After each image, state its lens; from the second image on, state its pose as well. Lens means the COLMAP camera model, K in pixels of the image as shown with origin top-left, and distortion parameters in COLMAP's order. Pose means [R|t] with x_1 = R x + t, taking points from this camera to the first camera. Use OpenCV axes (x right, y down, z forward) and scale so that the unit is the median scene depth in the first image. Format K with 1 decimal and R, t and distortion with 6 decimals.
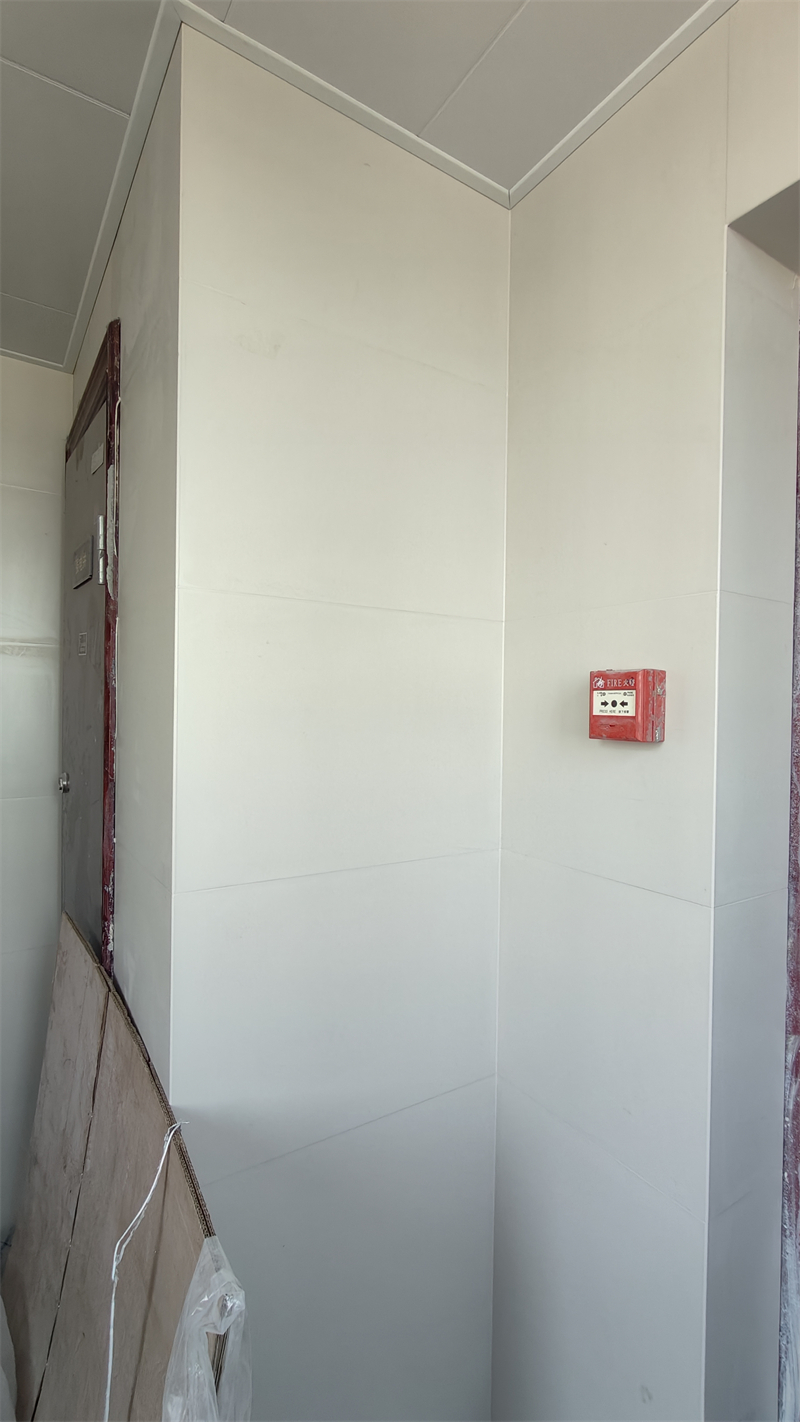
lens RADIAL K [[652.8, 0, 407.3], [0, 652.8, 715.1], [0, 0, 1]] dist [-0.005012, 0.001732]
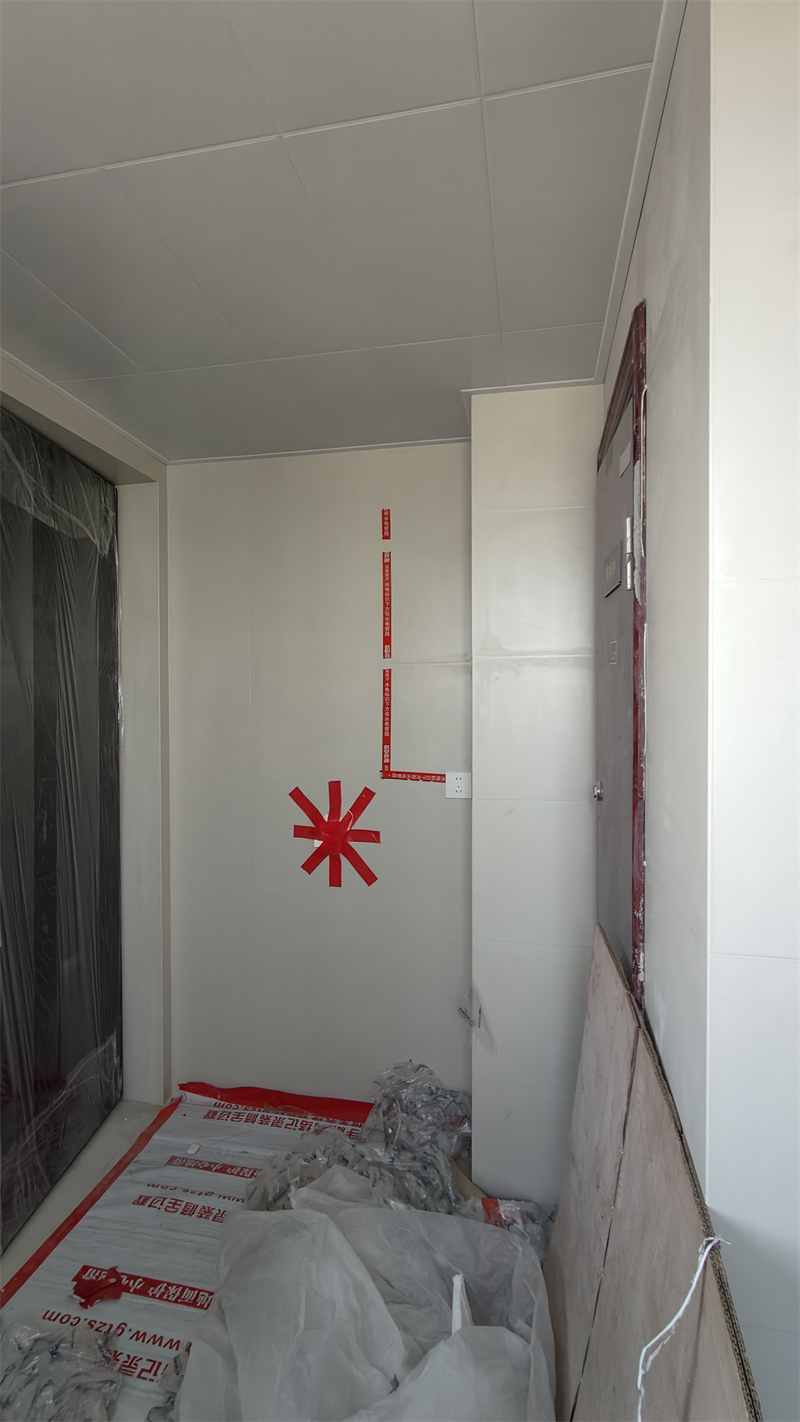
lens RADIAL K [[652.8, 0, 407.1], [0, 652.8, 716.4], [0, 0, 1]] dist [-0.005012, 0.001732]
pose [[0.710106, -0.004206, -0.704082, -0.033638], [0.009159, 0.999953, 0.003264, -0.023965], [0.704035, -0.008766, 0.710111, 0.103016]]
